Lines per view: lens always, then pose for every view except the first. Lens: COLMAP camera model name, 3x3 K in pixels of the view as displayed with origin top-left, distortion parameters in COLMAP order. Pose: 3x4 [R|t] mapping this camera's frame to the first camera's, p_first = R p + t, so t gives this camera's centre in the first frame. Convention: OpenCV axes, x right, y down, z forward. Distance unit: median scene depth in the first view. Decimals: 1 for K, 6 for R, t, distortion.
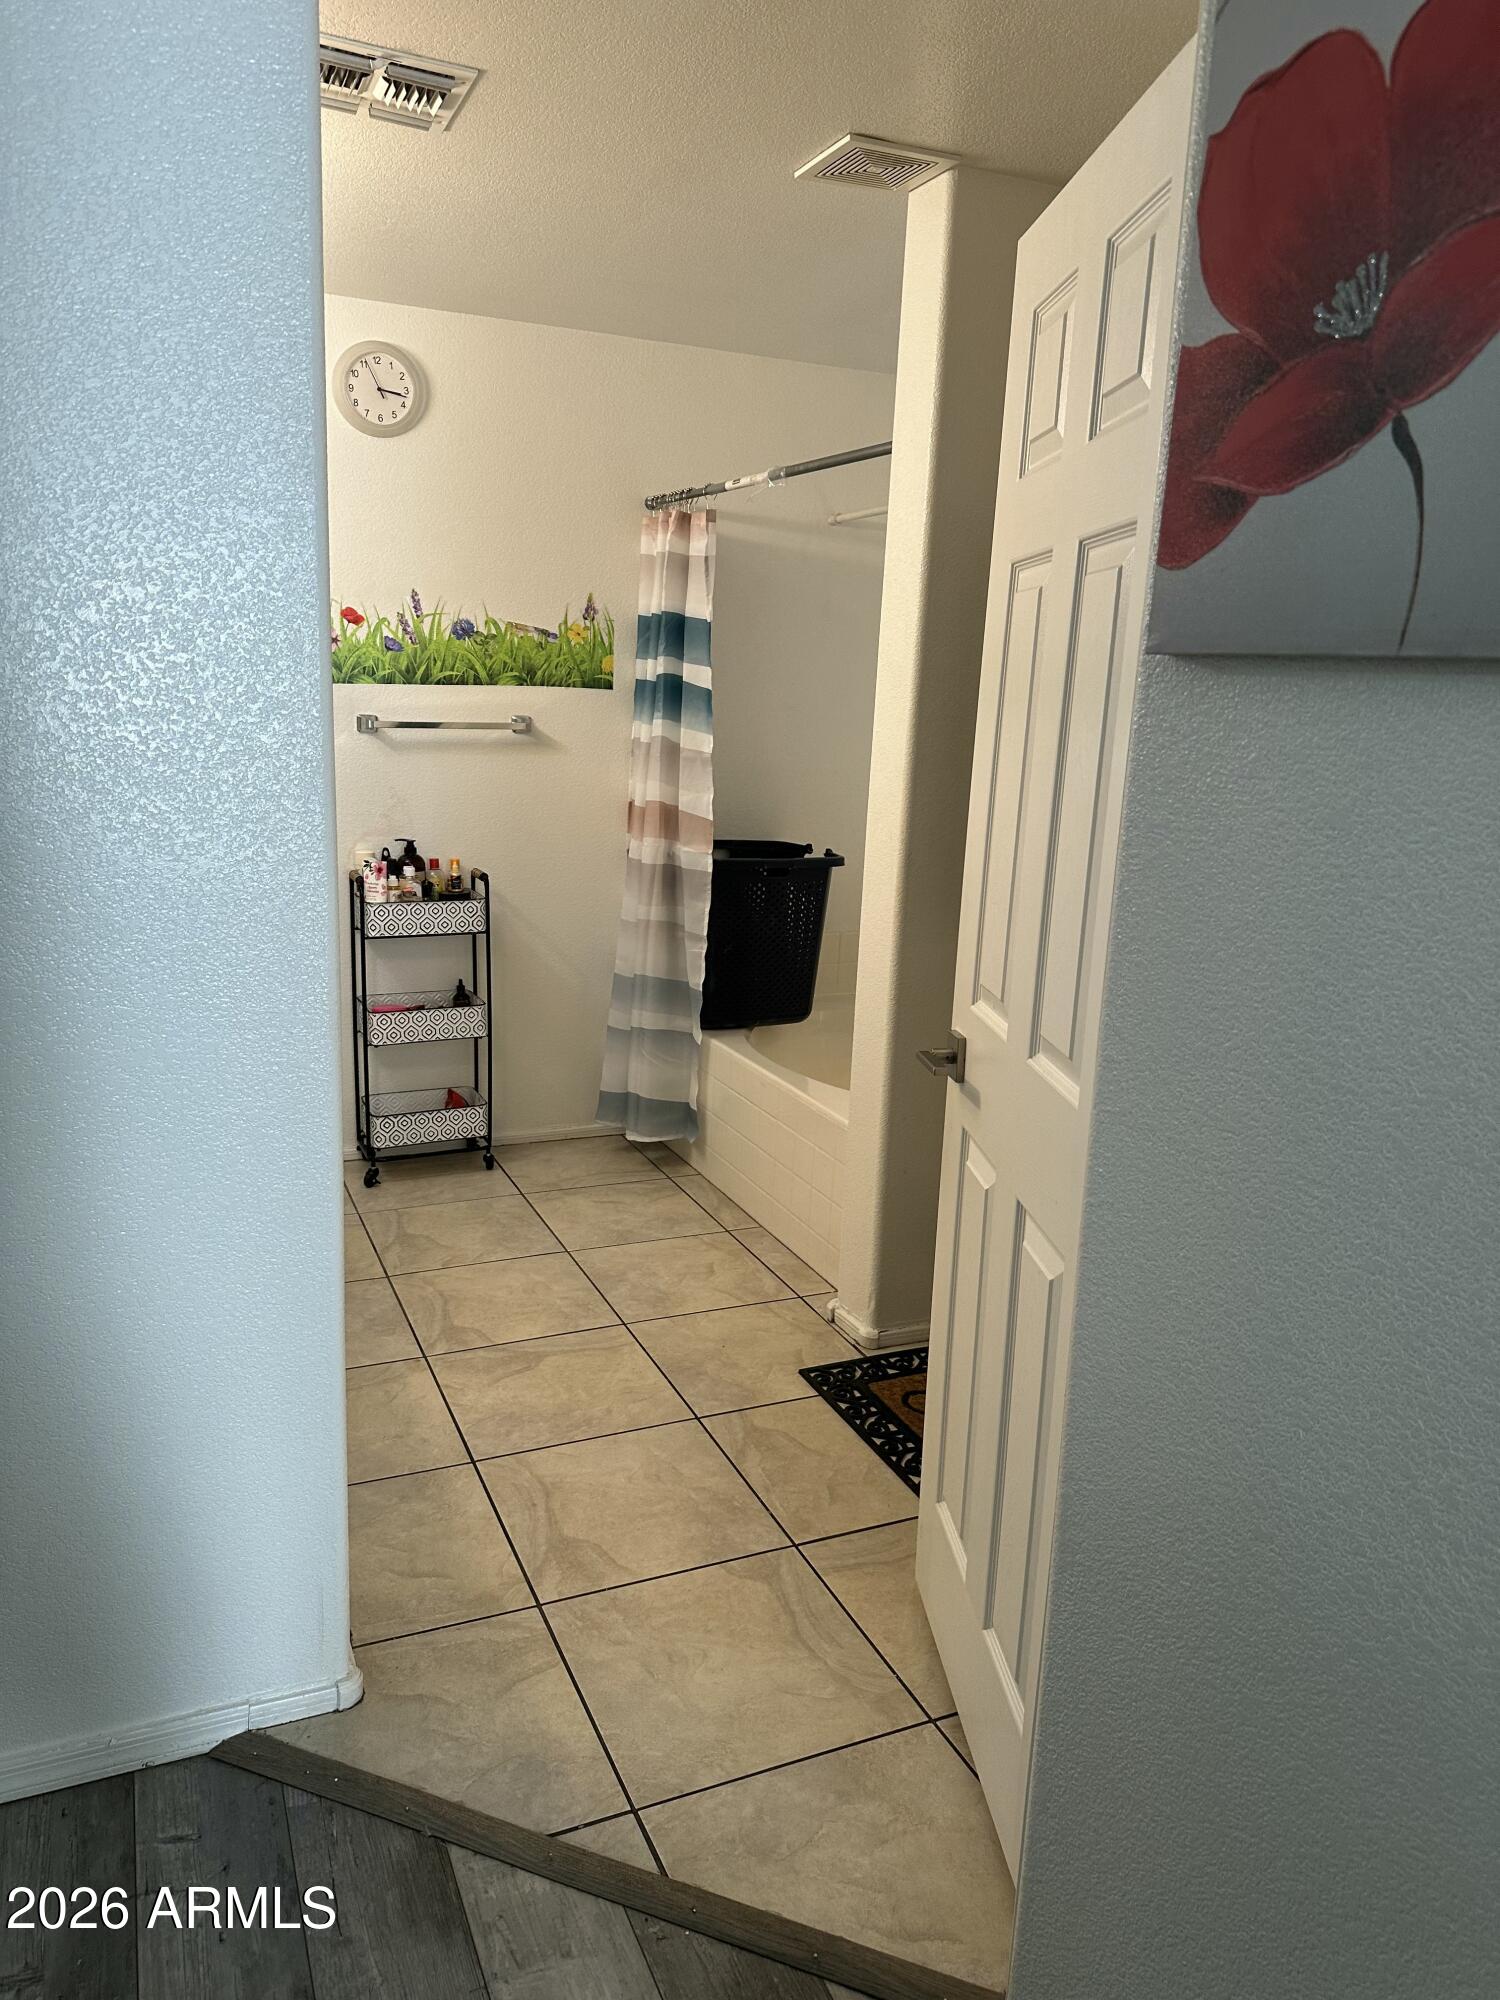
lens RADIAL K [[1411.2, 0, 756.1], [0, 1411.2, 1004.3], [0, 0, 1]] dist [0.061422, -0.082009]
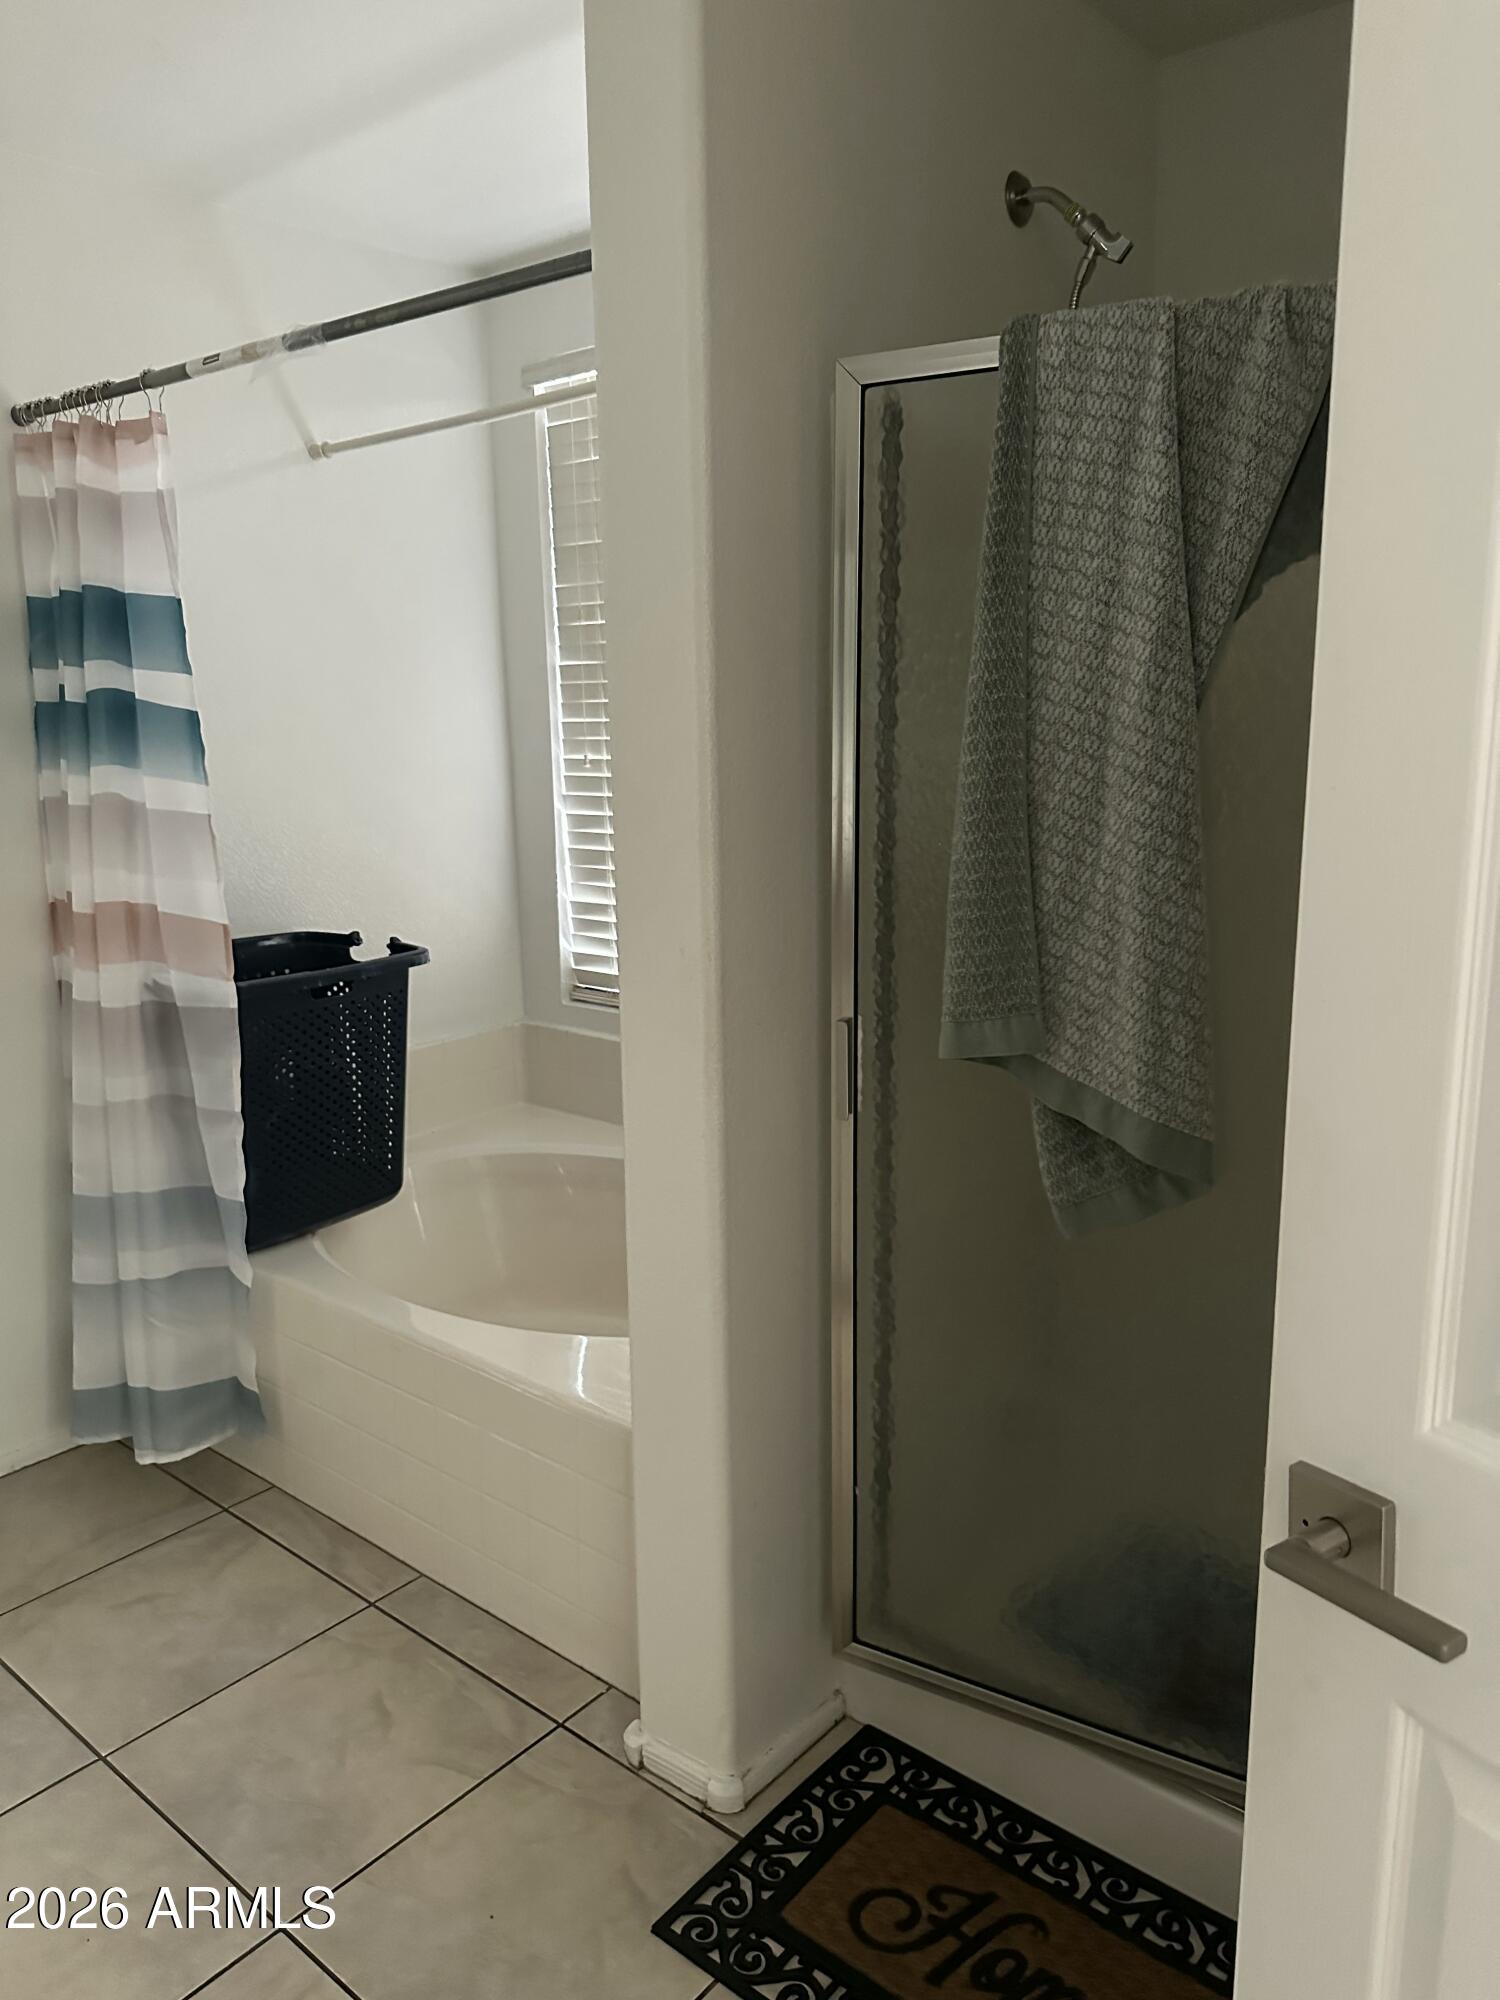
lens RADIAL K [[1411.2, 0, 748.2], [0, 1411.2, 986.0], [0, 0, 1]] dist [0.061422, -0.082009]
pose [[0.897545, -0.135863, 0.419469, -0.088667], [0.143355, 0.989575, 0.013779, -0.078990], [-0.416969, 0.047766, 0.907665, 0.346660]]
